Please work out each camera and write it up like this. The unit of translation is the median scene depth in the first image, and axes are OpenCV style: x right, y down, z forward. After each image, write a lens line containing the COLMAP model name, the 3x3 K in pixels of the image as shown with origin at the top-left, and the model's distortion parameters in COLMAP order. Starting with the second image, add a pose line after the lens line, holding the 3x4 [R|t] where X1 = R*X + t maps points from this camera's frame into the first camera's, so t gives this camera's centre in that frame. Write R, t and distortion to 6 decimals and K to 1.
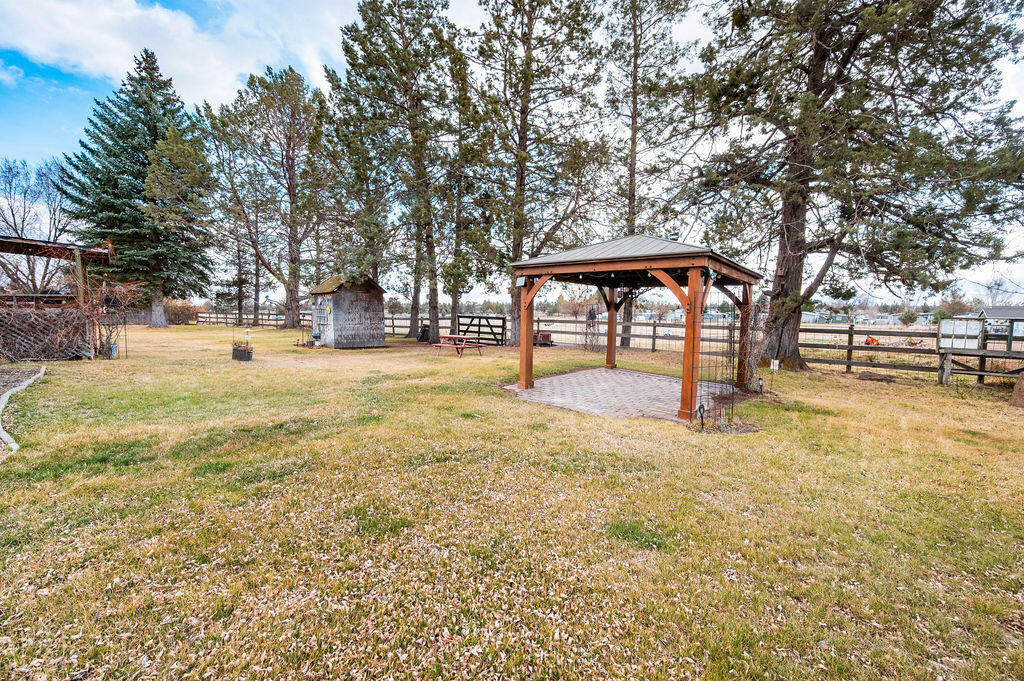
lens RADIAL K [[400.9, 0, 512.0], [0, 400.9, 340.5], [0, 0, 1]] dist [-0.000742, -0.000105]
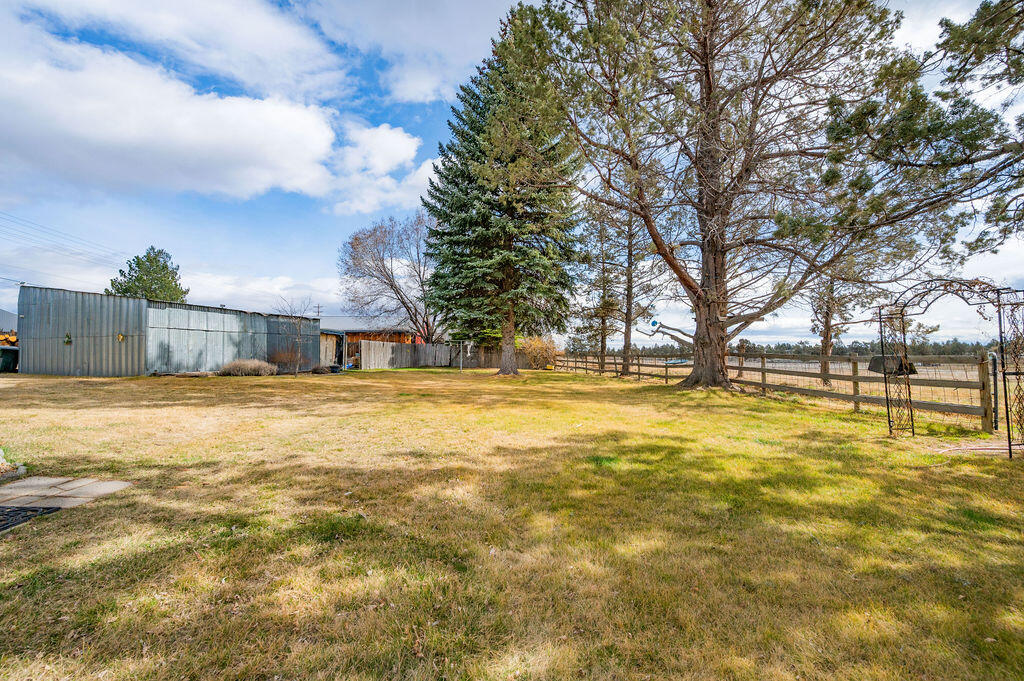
lens RADIAL K [[400.9, 0, 512.0], [0, 400.9, 340.5], [0, 0, 1]] dist [-0.000742, -0.000105]
pose [[0.708576, -0.038914, -0.704560, -0.338278], [-0.049685, 0.993249, -0.104827, -0.016412], [0.703883, 0.109284, 0.701859, 0.450744]]
